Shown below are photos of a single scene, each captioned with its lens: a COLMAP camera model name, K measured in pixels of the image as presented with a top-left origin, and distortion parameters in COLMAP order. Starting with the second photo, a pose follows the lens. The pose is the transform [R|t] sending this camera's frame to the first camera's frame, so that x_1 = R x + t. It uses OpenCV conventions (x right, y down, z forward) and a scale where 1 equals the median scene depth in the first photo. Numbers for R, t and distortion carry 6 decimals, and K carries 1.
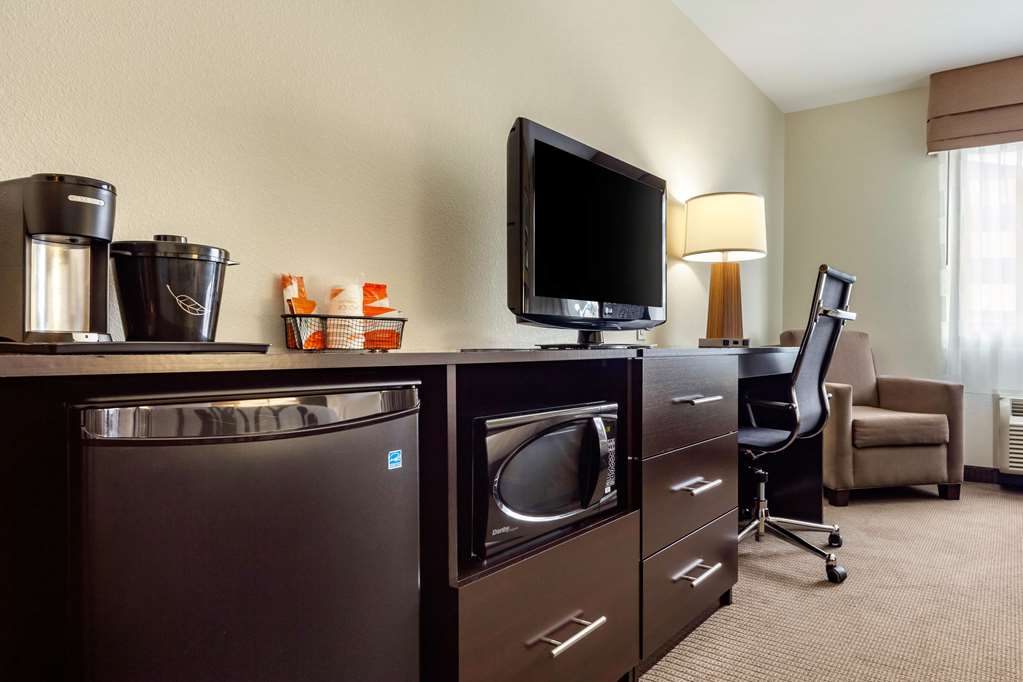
lens RADIAL K [[679.2, 0, 512.4], [0, 679.2, 346.2], [0, 0, 1]] dist [0.002258, 0.000708]
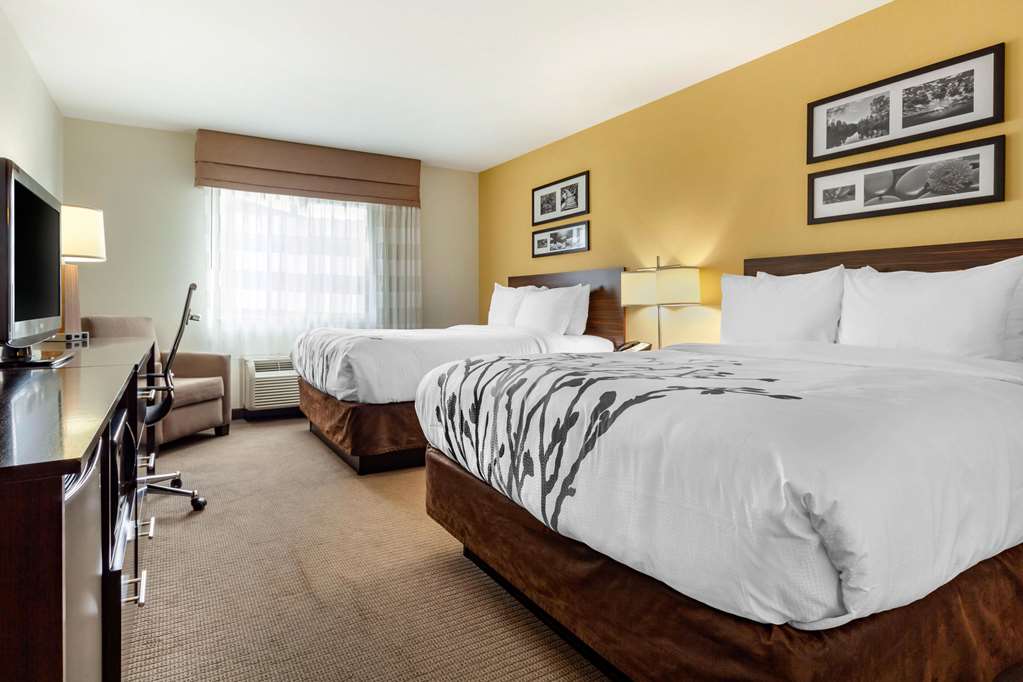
lens RADIAL K [[571.3, 0, 522.3], [0, 571.3, 304.9], [0, 0, 1]] dist [-0.000596, -0.000158]
pose [[0.384656, -0.004343, 0.923050, -0.223084], [0.013322, 0.999911, -0.000847, -0.040280], [-0.922964, 0.012623, 0.384679, -0.043117]]
